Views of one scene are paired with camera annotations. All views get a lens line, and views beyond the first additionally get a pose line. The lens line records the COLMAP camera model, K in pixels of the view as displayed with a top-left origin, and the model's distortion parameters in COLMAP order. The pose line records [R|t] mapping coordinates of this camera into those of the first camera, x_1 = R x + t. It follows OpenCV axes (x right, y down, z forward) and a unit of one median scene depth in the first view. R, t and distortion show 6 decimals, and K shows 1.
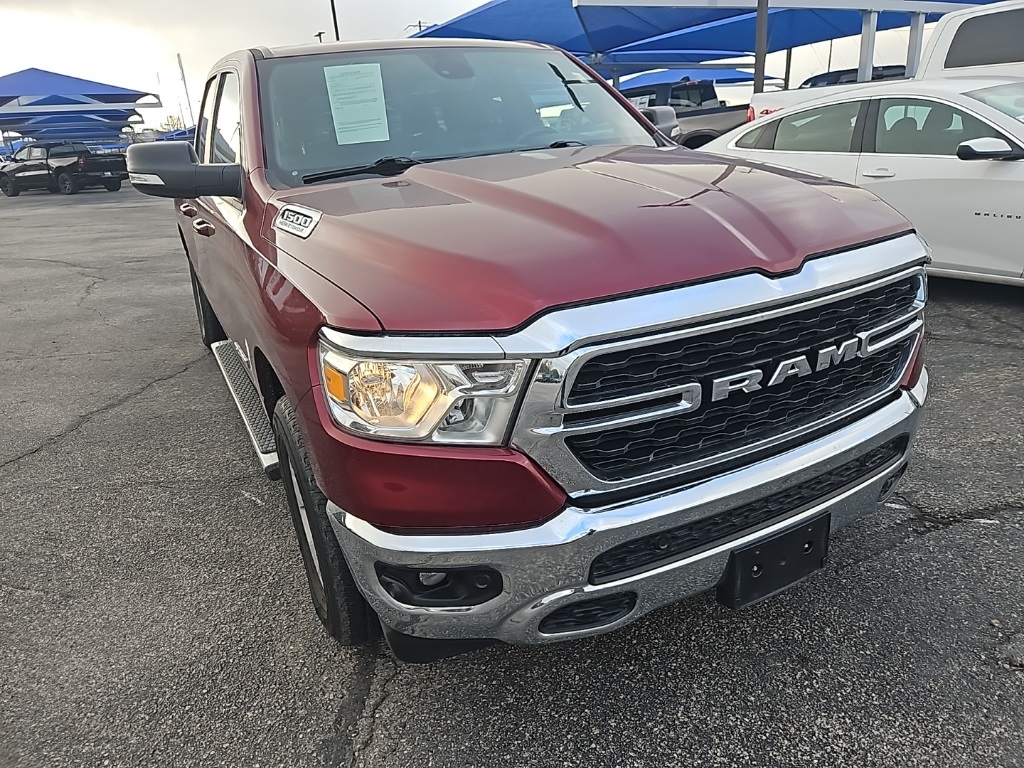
lens RADIAL K [[685.2, 0, 505.1], [0, 685.2, 385.3], [0, 0, 1]] dist [0.063839, -0.053526]
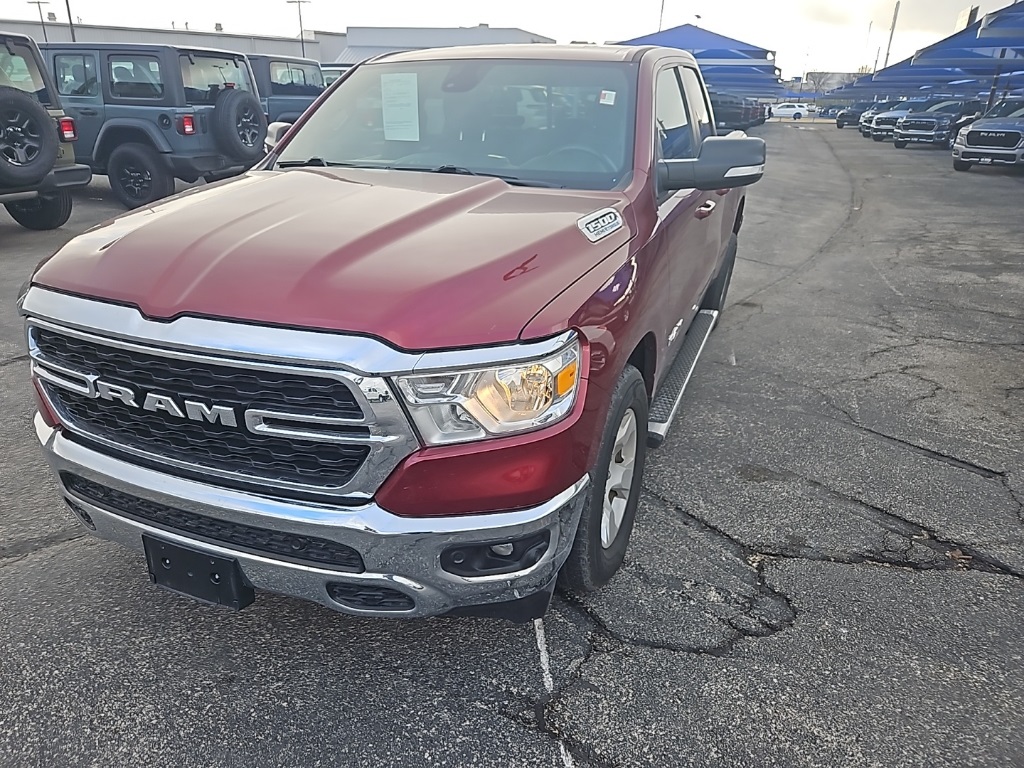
lens RADIAL K [[685.2, 0, 514.4], [0, 685.2, 387.0], [0, 0, 1]] dist [0.063839, -0.053526]
pose [[0.655951, 0.365443, -0.660439, 0.937285], [-0.325131, 0.926445, 0.189712, -0.275036], [0.681189, 0.090287, 0.726519, 0.352769]]
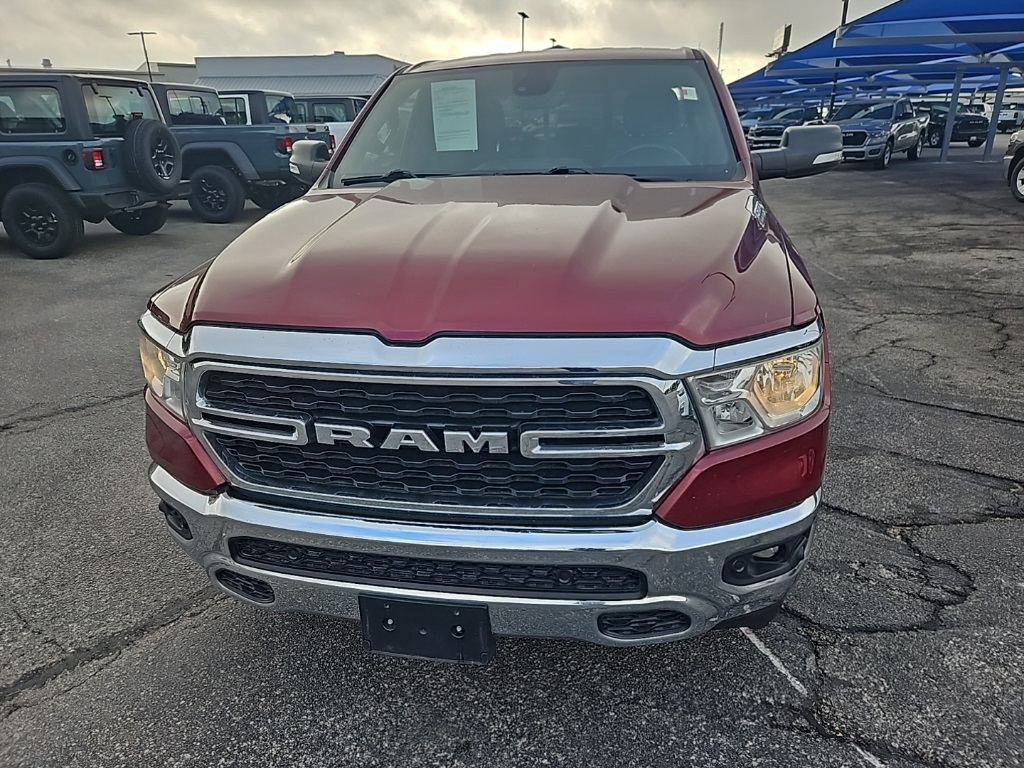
lens RADIAL K [[685.2, 0, 523.5], [0, 685.2, 382.5], [0, 0, 1]] dist [0.063839, -0.053526]
pose [[0.793800, 0.263127, -0.548312, 0.654080], [-0.244359, 0.963579, 0.108645, -0.152489], [0.556930, 0.047743, 0.829186, 0.172125]]
